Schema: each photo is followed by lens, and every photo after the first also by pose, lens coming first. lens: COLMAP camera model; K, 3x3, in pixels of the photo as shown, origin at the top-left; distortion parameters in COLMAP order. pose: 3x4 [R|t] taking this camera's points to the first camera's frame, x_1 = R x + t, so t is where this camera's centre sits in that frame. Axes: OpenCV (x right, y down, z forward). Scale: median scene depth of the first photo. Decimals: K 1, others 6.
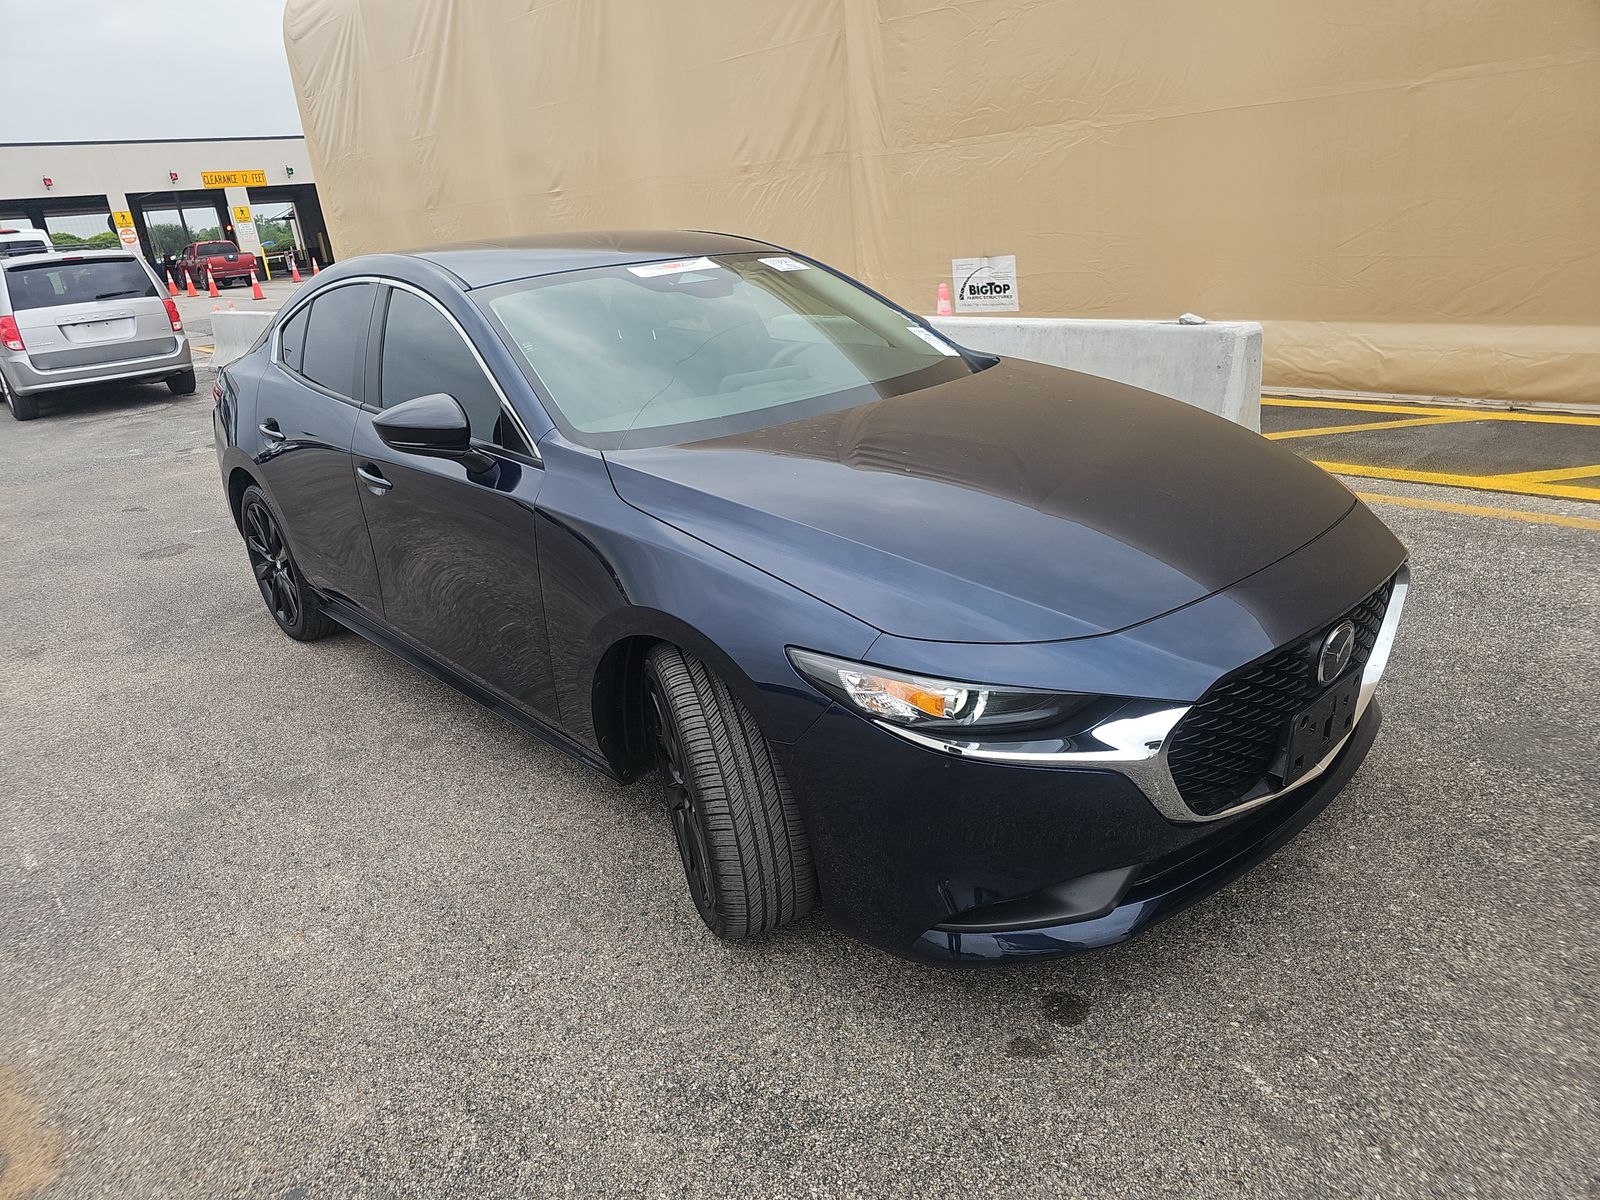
lens RADIAL K [[1040.0, 0, 781.4], [0, 1040.0, 592.8], [0, 0, 1]] dist [0.033645, -0.005806]
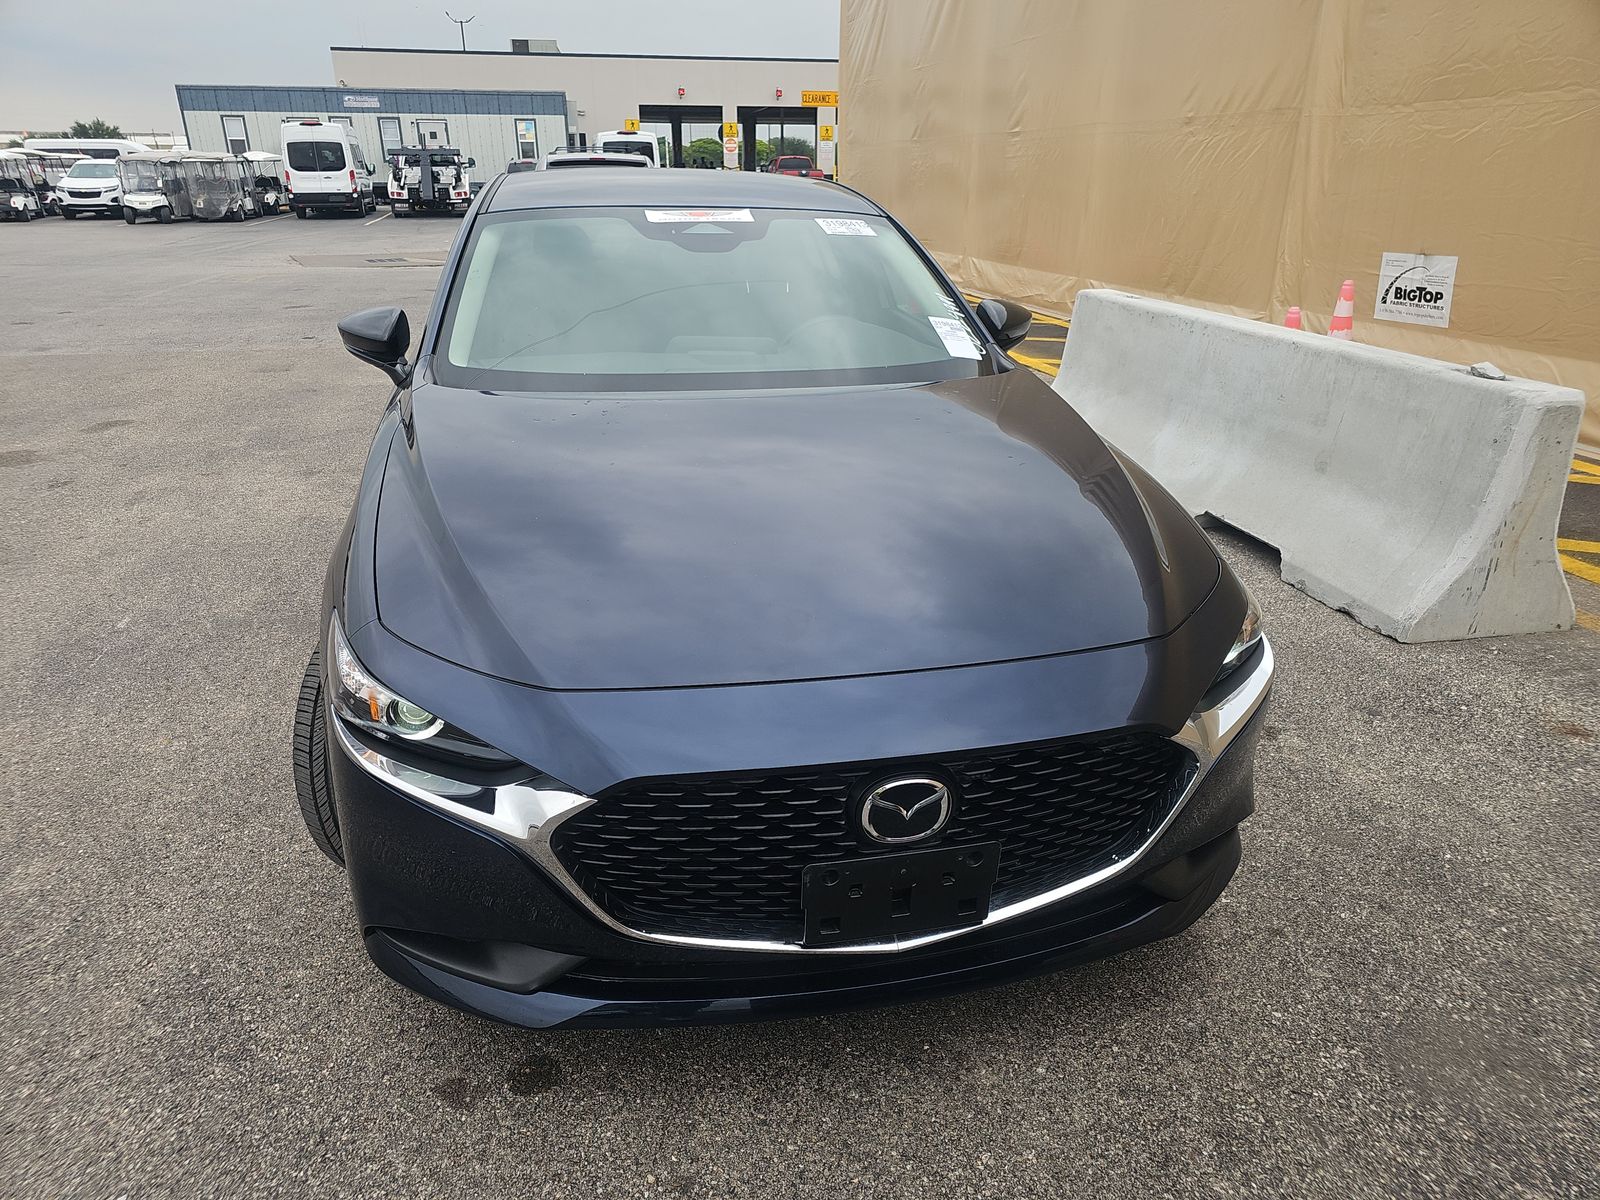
lens RADIAL K [[1043.7, 0, 824.4], [0, 1043.7, 604.7], [0, 0, 1]] dist [0.024902, -0.003722]
pose [[0.869445, 0.269310, -0.414171, 0.203100], [-0.243905, 0.963052, 0.114198, -0.043796], [0.429623, 0.001730, 0.903007, 0.075721]]
